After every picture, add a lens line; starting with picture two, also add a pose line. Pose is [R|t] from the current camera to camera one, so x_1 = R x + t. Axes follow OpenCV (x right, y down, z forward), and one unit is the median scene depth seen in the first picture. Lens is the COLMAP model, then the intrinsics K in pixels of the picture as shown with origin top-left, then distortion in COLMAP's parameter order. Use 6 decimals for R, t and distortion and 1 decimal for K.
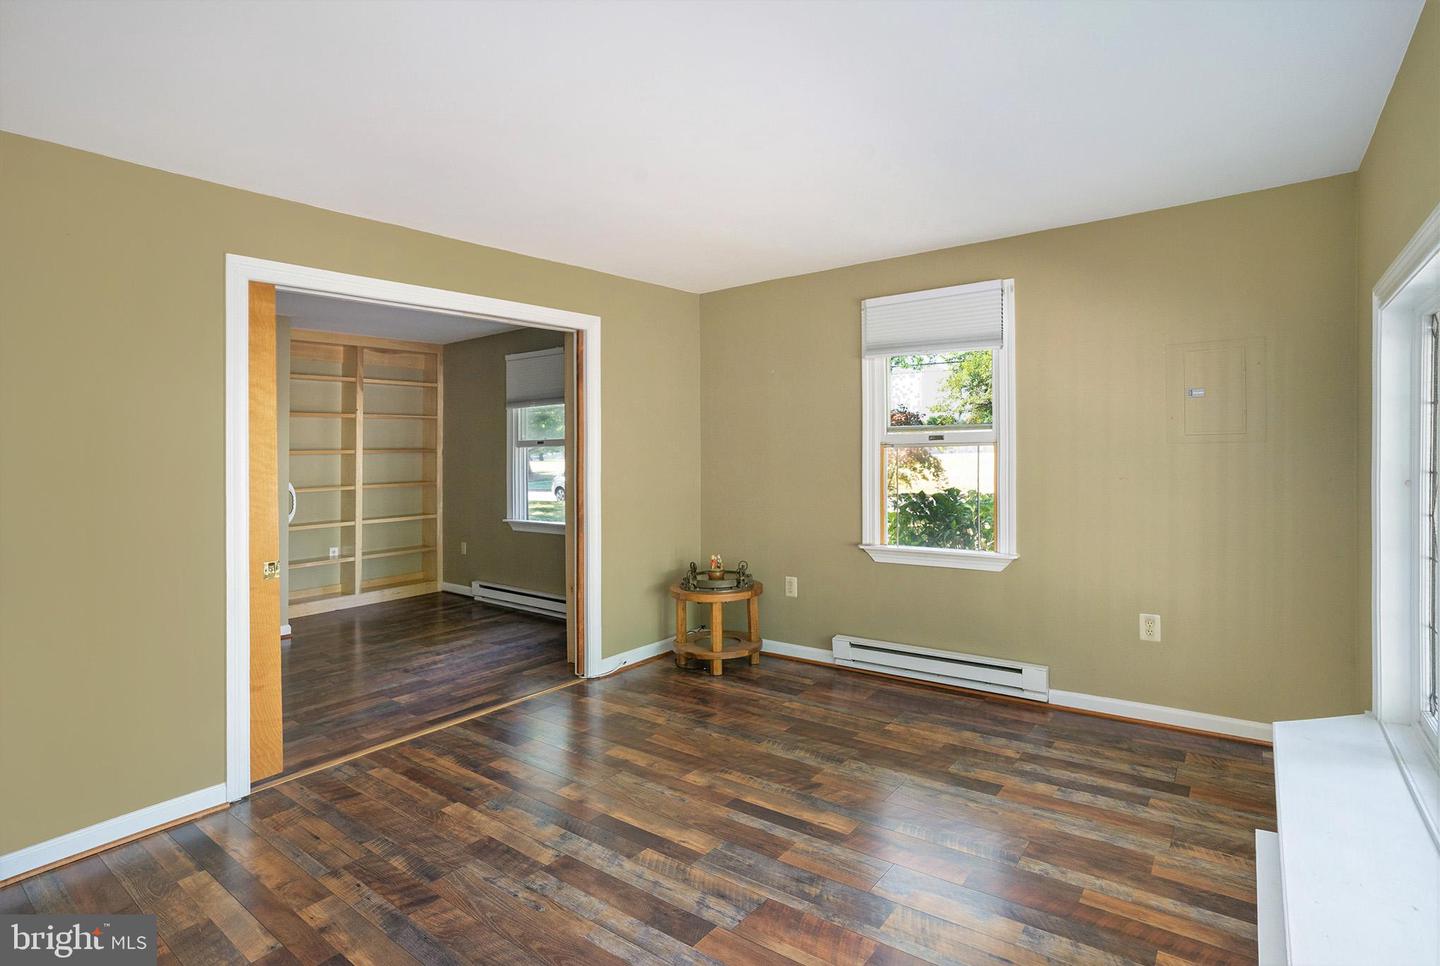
lens RADIAL K [[718.3, 0, 717.5], [0, 718.3, 449.5], [0, 0, 1]] dist [-0.077987, 0.055877]
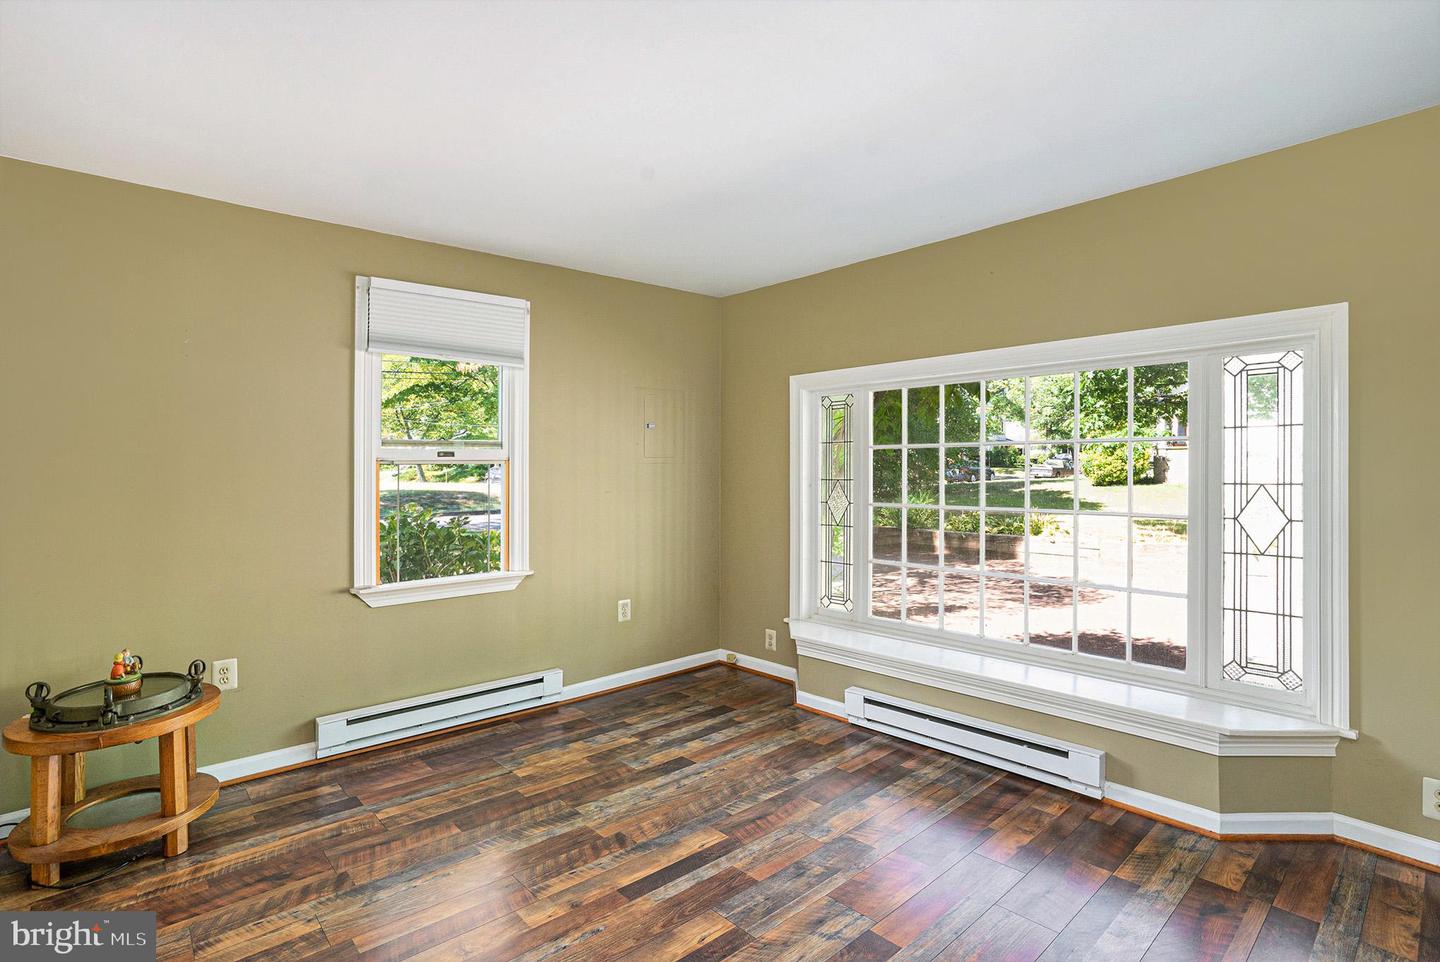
lens RADIAL K [[727.7, 0, 700.5], [0, 727.7, 476.9], [0, 0, 1]] dist [-0.022219, 0.001558]
pose [[0.202112, -0.001039, 0.979362, -0.656917], [-0.000427, 0.999999, 0.001149, 0.013519], [-0.979362, -0.000651, 0.202112, 0.629836]]
